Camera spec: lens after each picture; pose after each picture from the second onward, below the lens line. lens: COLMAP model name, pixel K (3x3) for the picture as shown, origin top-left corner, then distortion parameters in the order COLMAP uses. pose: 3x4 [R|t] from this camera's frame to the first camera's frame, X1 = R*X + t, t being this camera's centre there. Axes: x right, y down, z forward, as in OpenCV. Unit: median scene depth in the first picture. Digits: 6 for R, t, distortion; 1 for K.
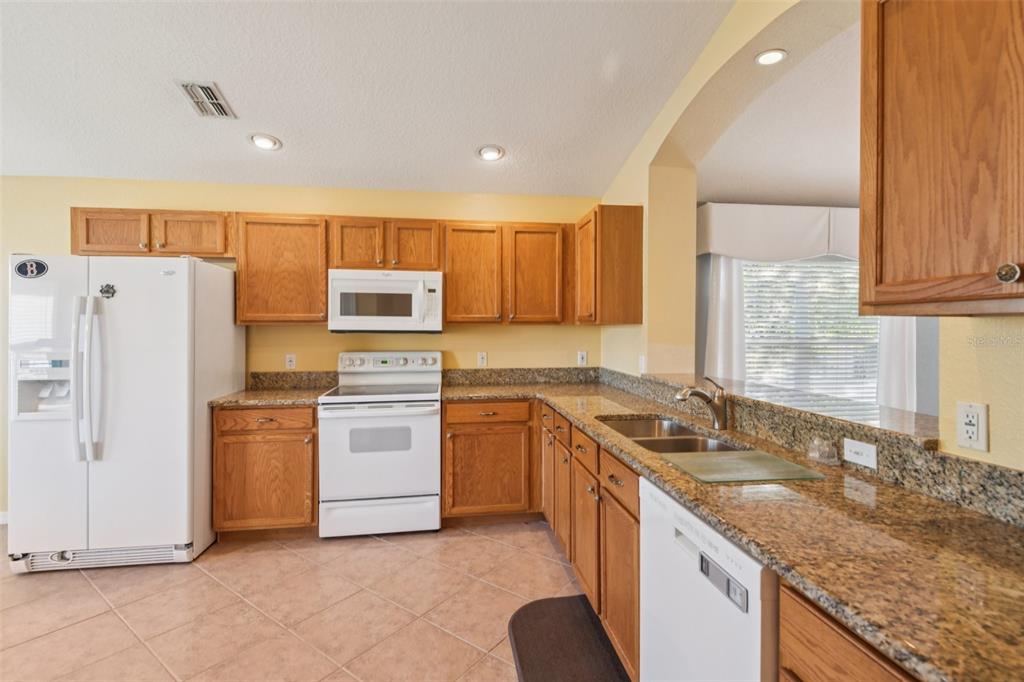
lens RADIAL K [[475.3, 0, 511.8], [0, 475.3, 334.4], [0, 0, 1]] dist [-0.000449, -0.000397]
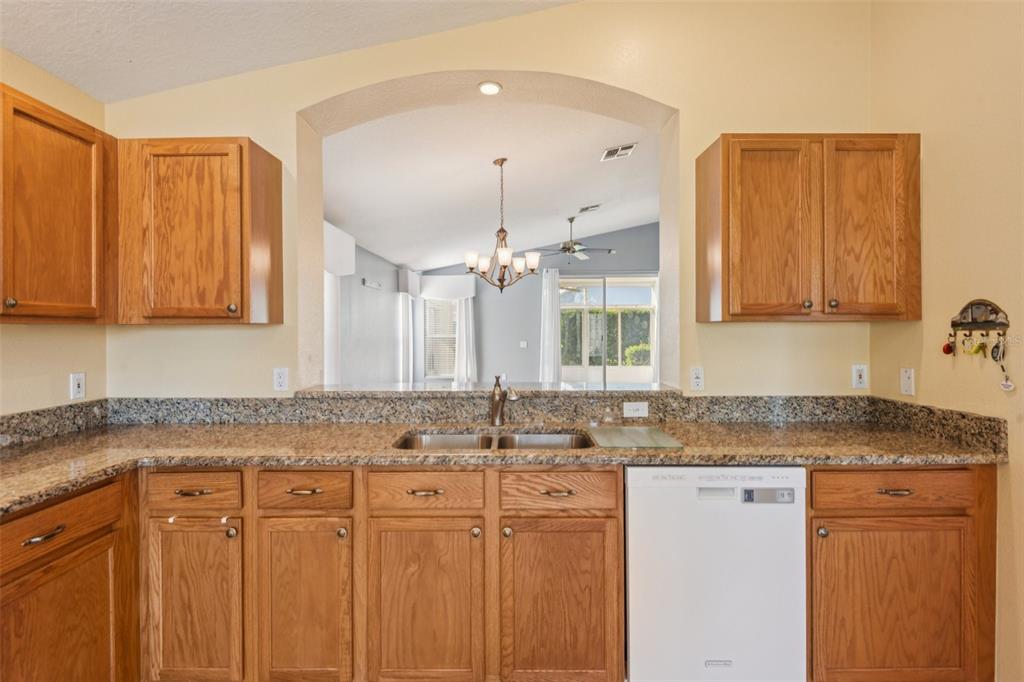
lens RADIAL K [[489.5, 0, 512.4], [0, 489.5, 333.6], [0, 0, 1]] dist [0.006595, -0.000044]
pose [[0.149167, -0.007967, 0.988780, -0.748319], [0.016689, 0.999845, 0.005539, -0.009281], [-0.988671, 0.015675, 0.149277, 0.973994]]
